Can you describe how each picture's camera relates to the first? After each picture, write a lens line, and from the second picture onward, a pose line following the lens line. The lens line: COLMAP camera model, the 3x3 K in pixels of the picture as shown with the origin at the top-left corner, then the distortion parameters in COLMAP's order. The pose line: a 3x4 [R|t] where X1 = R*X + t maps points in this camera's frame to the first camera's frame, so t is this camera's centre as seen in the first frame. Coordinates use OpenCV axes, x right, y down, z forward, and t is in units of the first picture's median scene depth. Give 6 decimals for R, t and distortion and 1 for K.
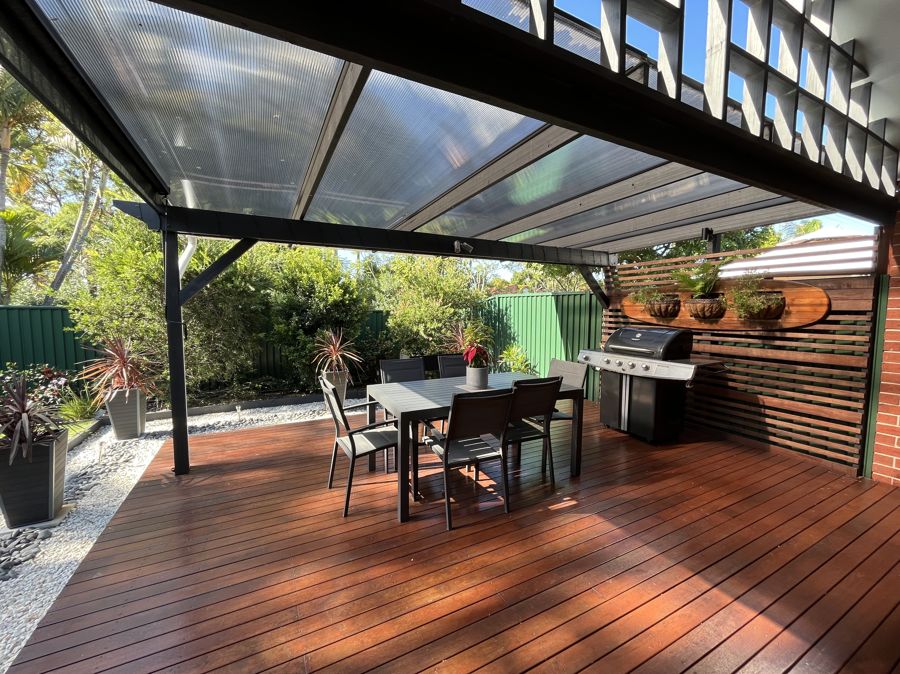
lens RADIAL K [[364.7, 0, 449.1], [0, 364.7, 336.0], [0, 0, 1]] dist [-0.002240, -0.000356]
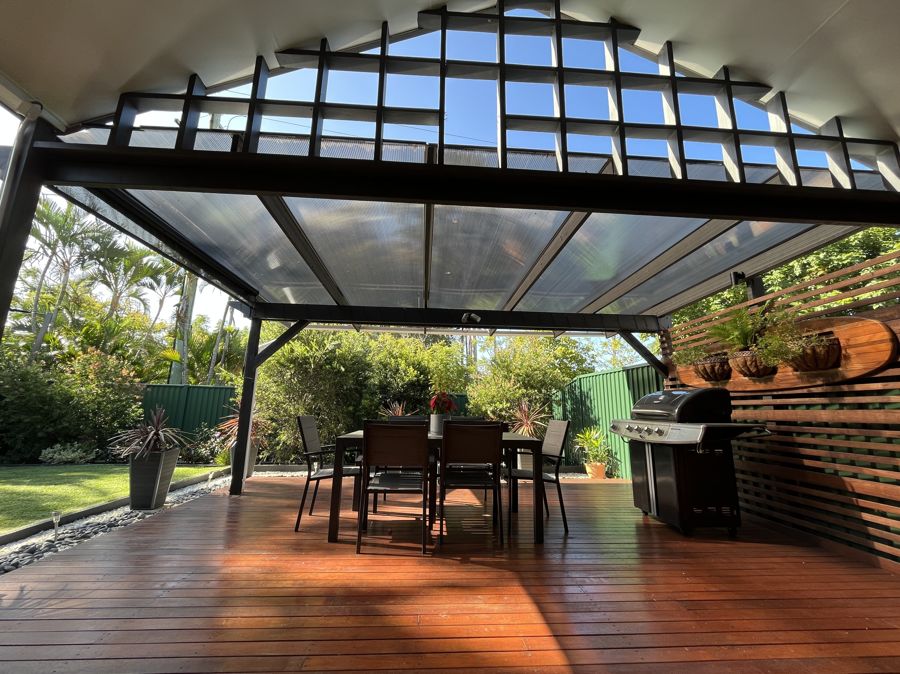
lens RADIAL K [[364.7, 0, 445.7], [0, 364.7, 334.5], [0, 0, 1]] dist [-0.002240, -0.000356]
pose [[0.914973, -0.069496, -0.397485, 0.436298], [-0.044250, 0.961835, -0.270027, 0.118868], [0.401081, 0.264656, 0.876979, -0.000833]]
